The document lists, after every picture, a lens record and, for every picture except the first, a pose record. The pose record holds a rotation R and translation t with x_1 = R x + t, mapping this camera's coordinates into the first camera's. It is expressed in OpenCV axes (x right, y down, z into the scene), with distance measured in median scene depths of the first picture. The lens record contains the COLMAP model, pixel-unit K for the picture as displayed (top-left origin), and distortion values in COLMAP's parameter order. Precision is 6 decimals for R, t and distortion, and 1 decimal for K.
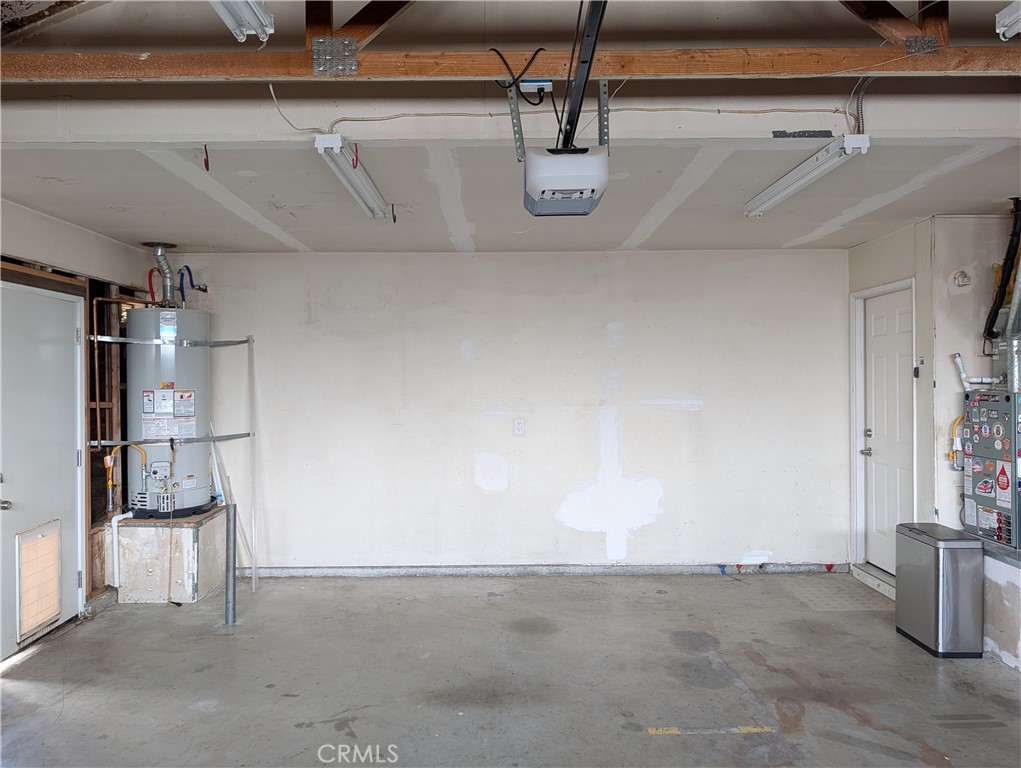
lens RADIAL K [[729.6, 0, 510.5], [0, 729.6, 384.0], [0, 0, 1]] dist [0.006772, 0.001147]
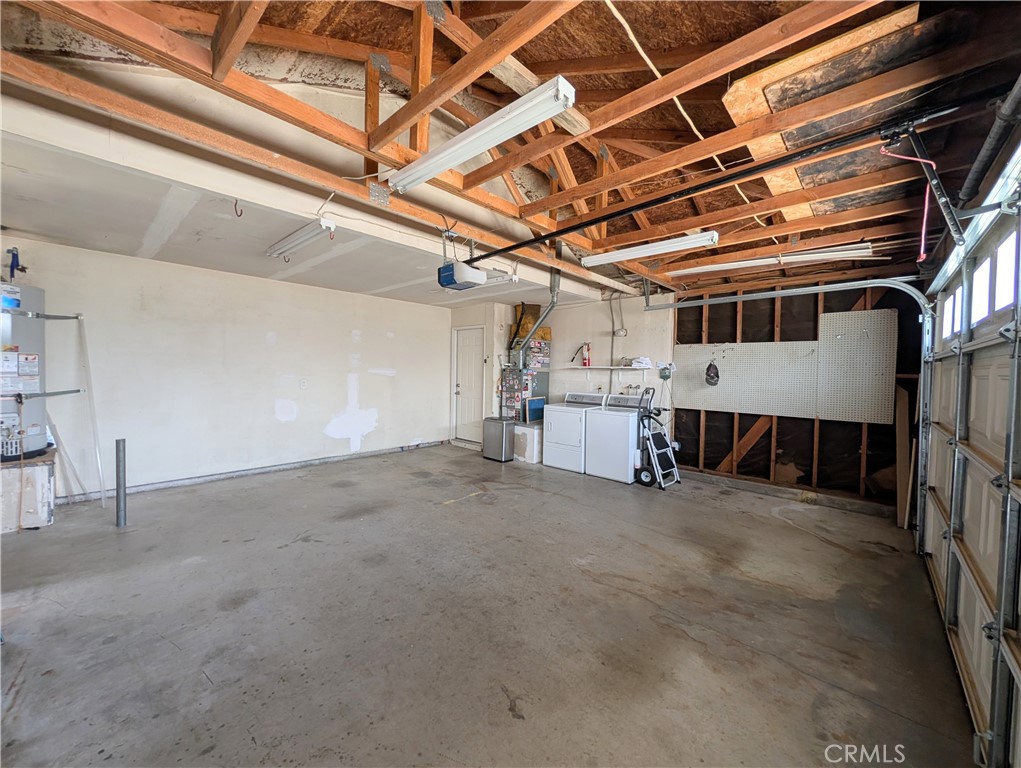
lens RADIAL K [[391.1, 0, 510.5], [0, 391.1, 384.0], [0, 0, 1]] dist [0.001934, 0.000085]
pose [[0.678913, -0.005933, 0.734194, -0.464184], [-0.023694, 0.999270, 0.029984, 0.025045], [-0.733836, -0.037752, 0.678277, -0.023641]]
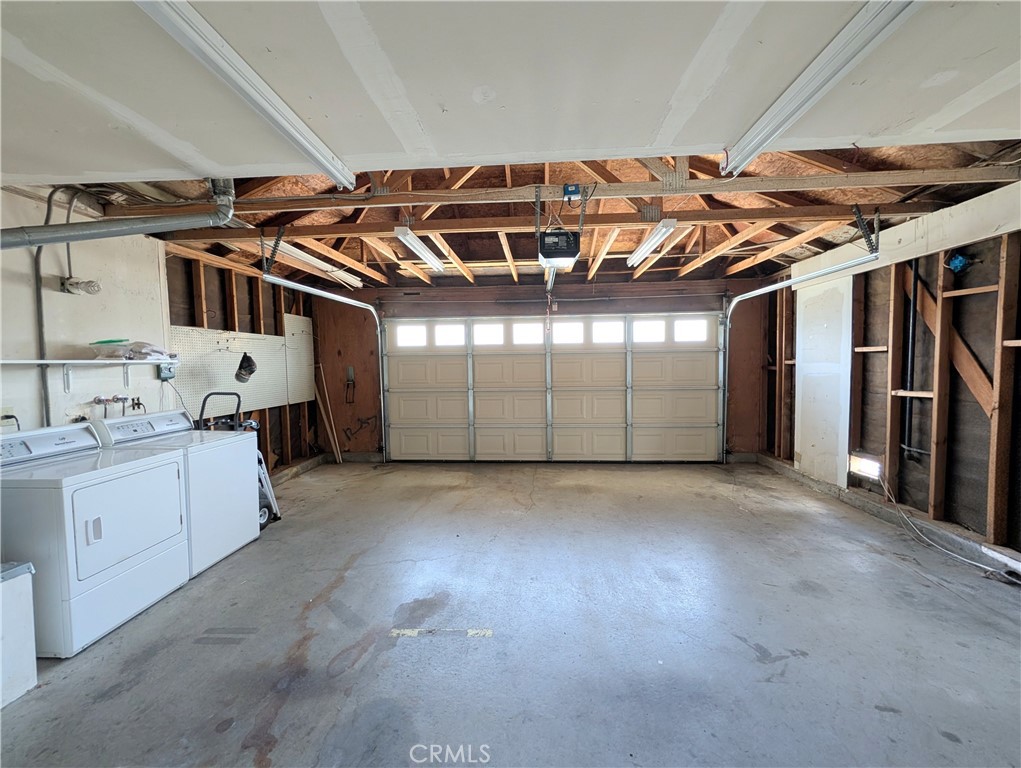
lens RADIAL K [[391.1, 0, 510.5], [0, 391.1, 384.0], [0, 0, 1]] dist [0.001934, 0.000085]
pose [[-0.997283, 0.017118, 0.071643, 0.078301], [0.020935, 0.998382, 0.052869, 0.016373], [-0.070623, 0.054225, -0.996028, 1.228205]]
